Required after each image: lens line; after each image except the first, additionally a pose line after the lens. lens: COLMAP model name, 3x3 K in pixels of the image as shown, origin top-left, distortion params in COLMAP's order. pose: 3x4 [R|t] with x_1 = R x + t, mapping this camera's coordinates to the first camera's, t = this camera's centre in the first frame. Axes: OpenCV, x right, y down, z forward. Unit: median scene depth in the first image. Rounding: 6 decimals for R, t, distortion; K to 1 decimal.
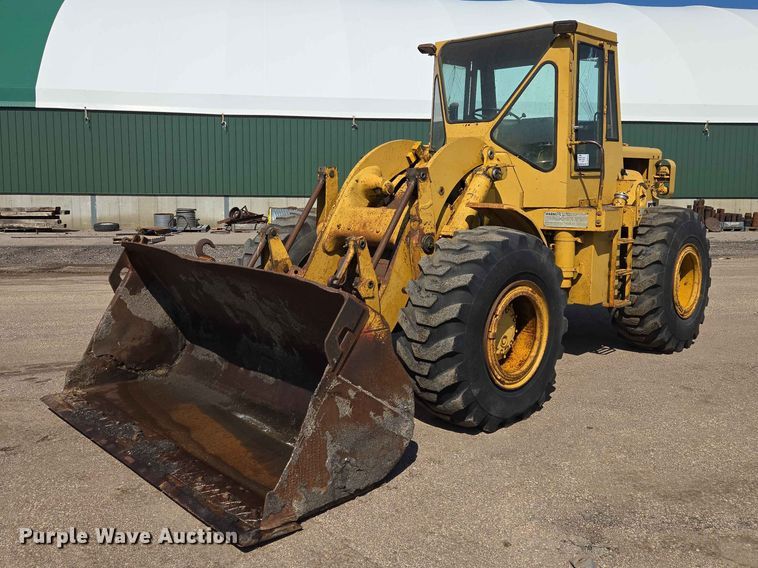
lens RADIAL K [[1012.8, 0, 379.1], [0, 1012.8, 262.0], [0, 0, 1]] dist [0.118800, -0.026476]
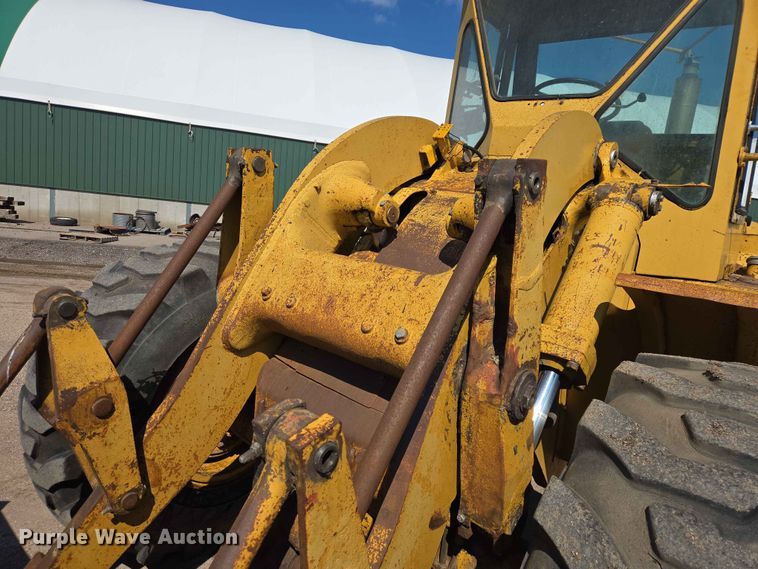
lens RADIAL K [[511.8, 0, 379.0], [0, 511.8, 284.5], [0, 0, 1]] dist [0.064617, -0.064685]
pose [[0.990118, 0.077070, 0.117158, -0.011192], [-0.085054, 0.994271, 0.064743, -0.033507], [-0.111497, -0.074068, 0.991001, 0.466223]]
